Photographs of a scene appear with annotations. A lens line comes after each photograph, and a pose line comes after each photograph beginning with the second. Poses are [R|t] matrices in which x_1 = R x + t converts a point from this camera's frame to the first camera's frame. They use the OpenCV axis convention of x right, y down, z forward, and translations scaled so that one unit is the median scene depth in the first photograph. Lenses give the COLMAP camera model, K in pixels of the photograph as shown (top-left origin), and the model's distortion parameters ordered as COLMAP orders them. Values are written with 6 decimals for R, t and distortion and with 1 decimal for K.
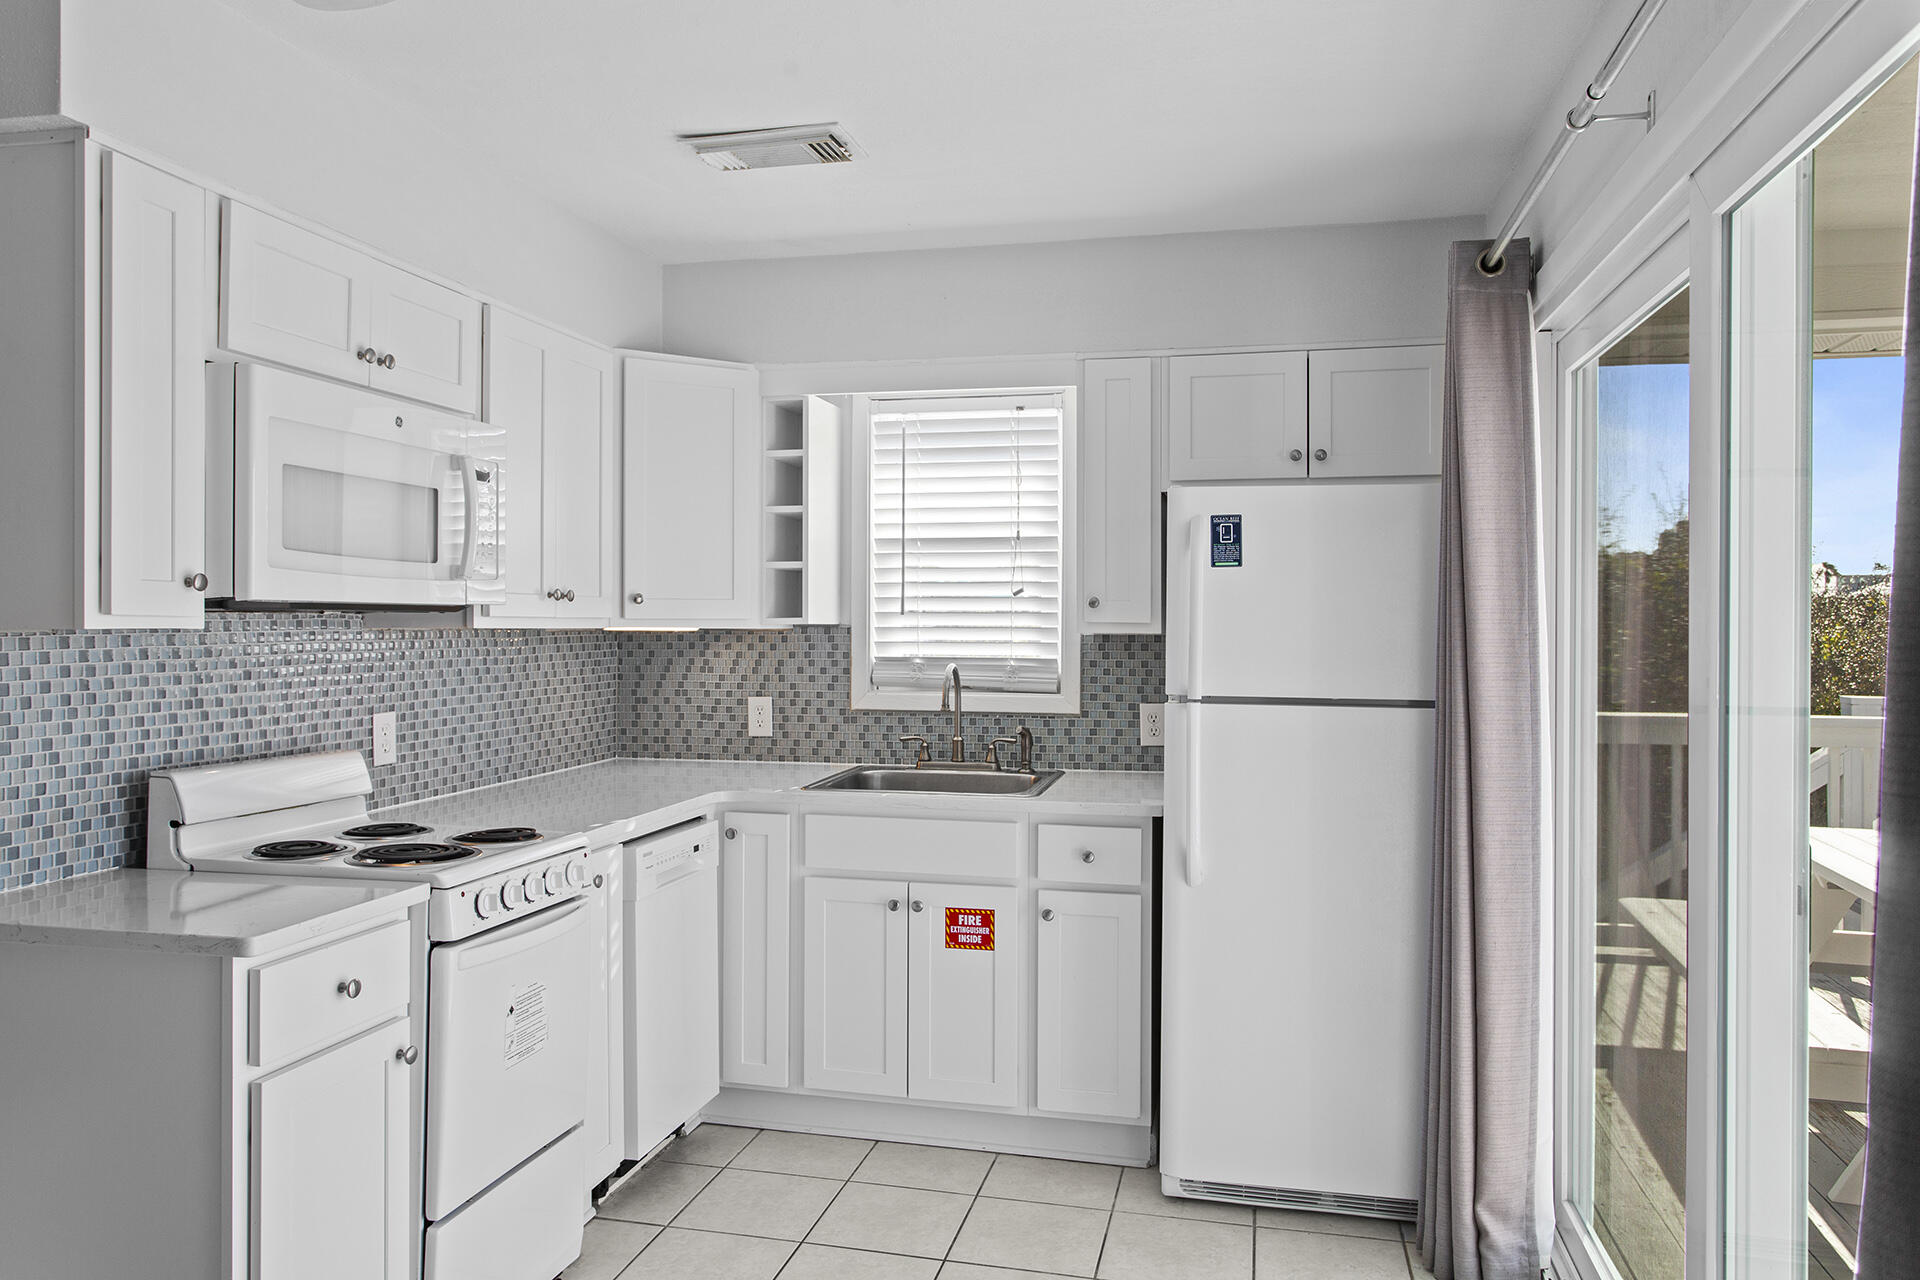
lens RADIAL K [[1303.9, 0, 960.2], [0, 1303.9, 636.5], [0, 0, 1]] dist [0.000381, 0.010676]
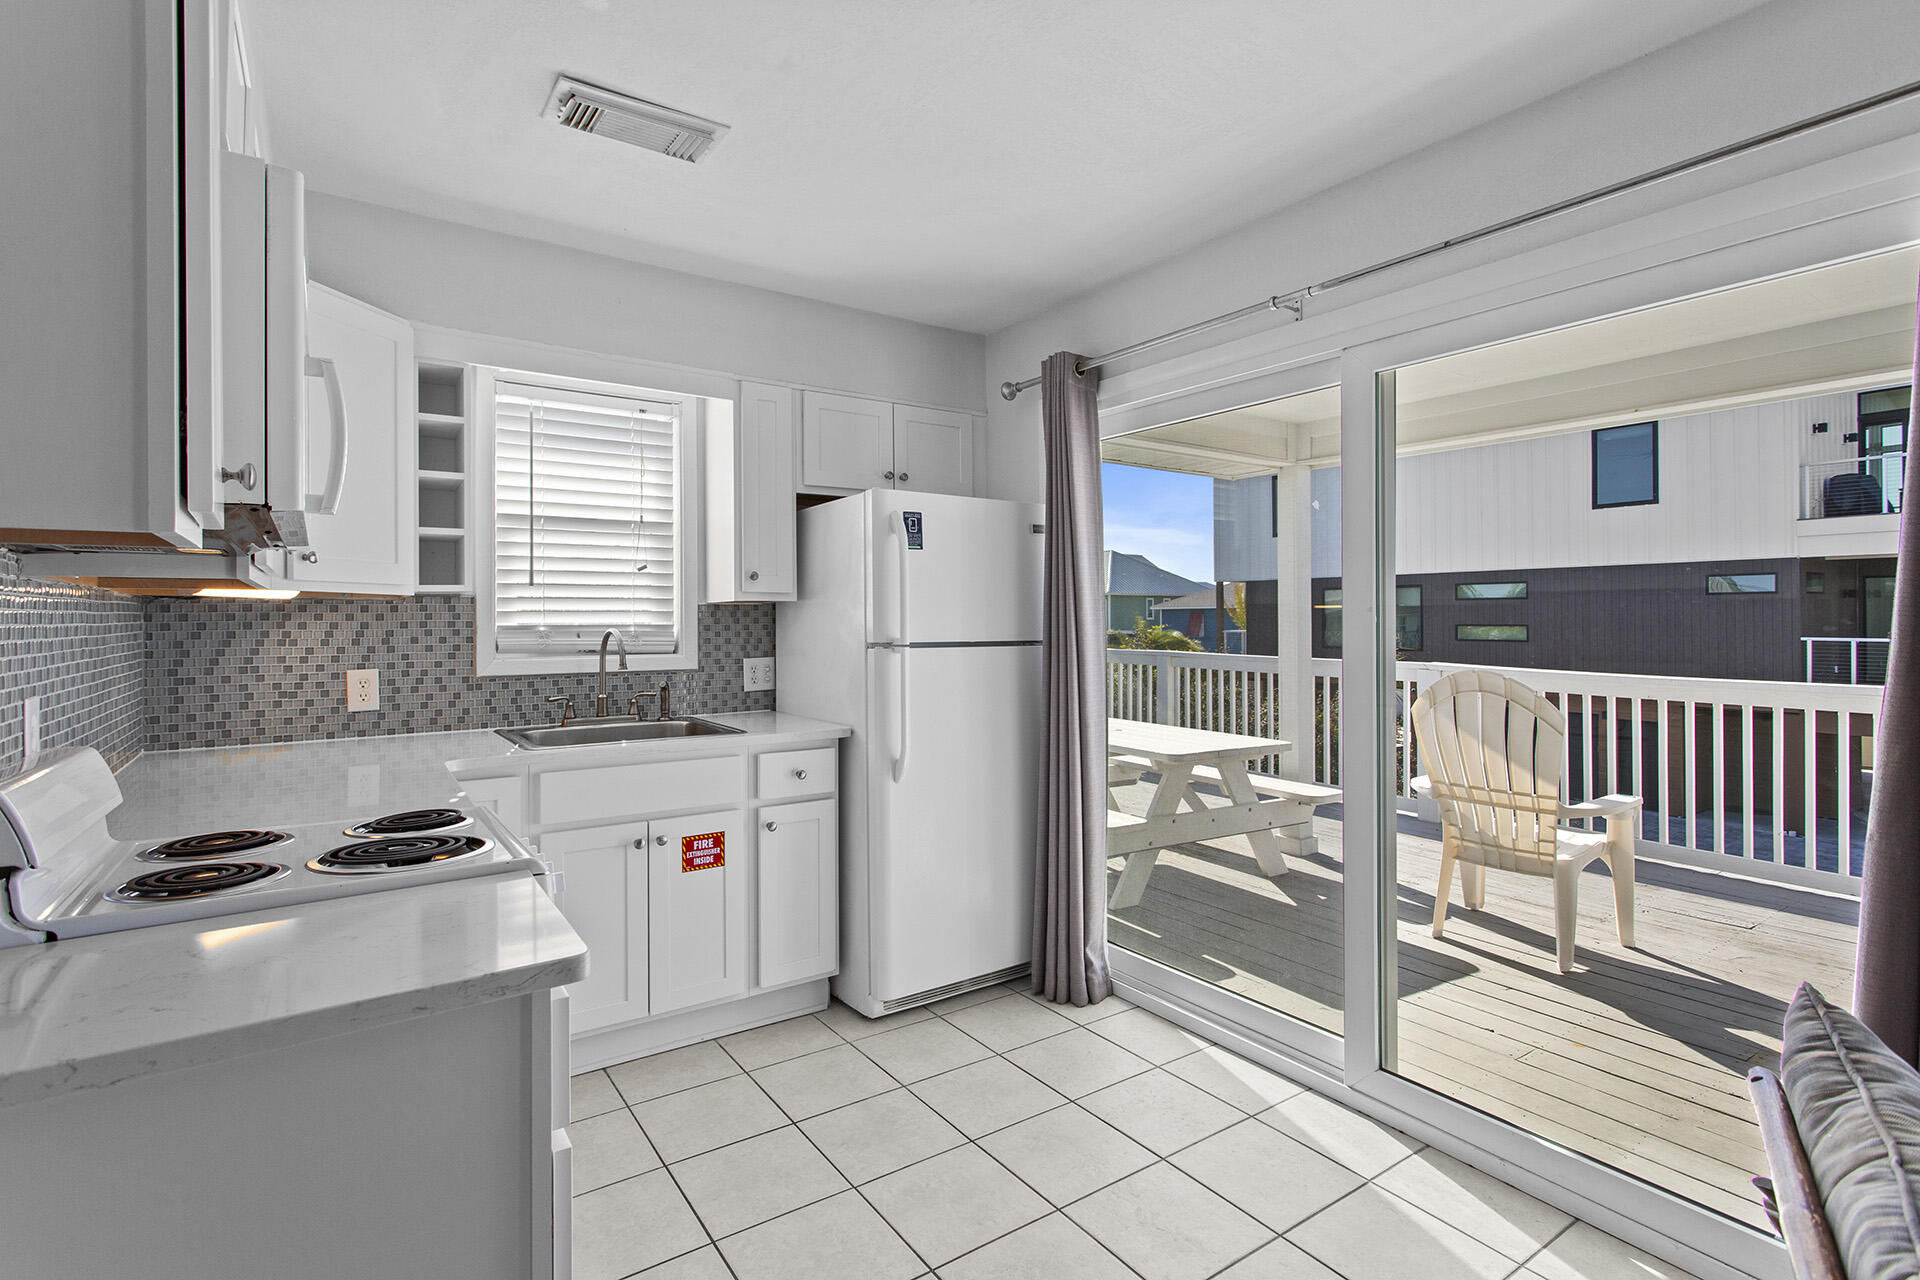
lens RADIAL K [[922.4, 0, 961.9], [0, 922.4, 624.9], [0, 0, 1]] dist [0.002207, 0.000077]
pose [[0.672386, -0.010748, 0.740122, -0.381954], [0.016052, 0.999871, -0.000062, 0.022012], [-0.740026, 0.011922, 0.672472, 0.234546]]
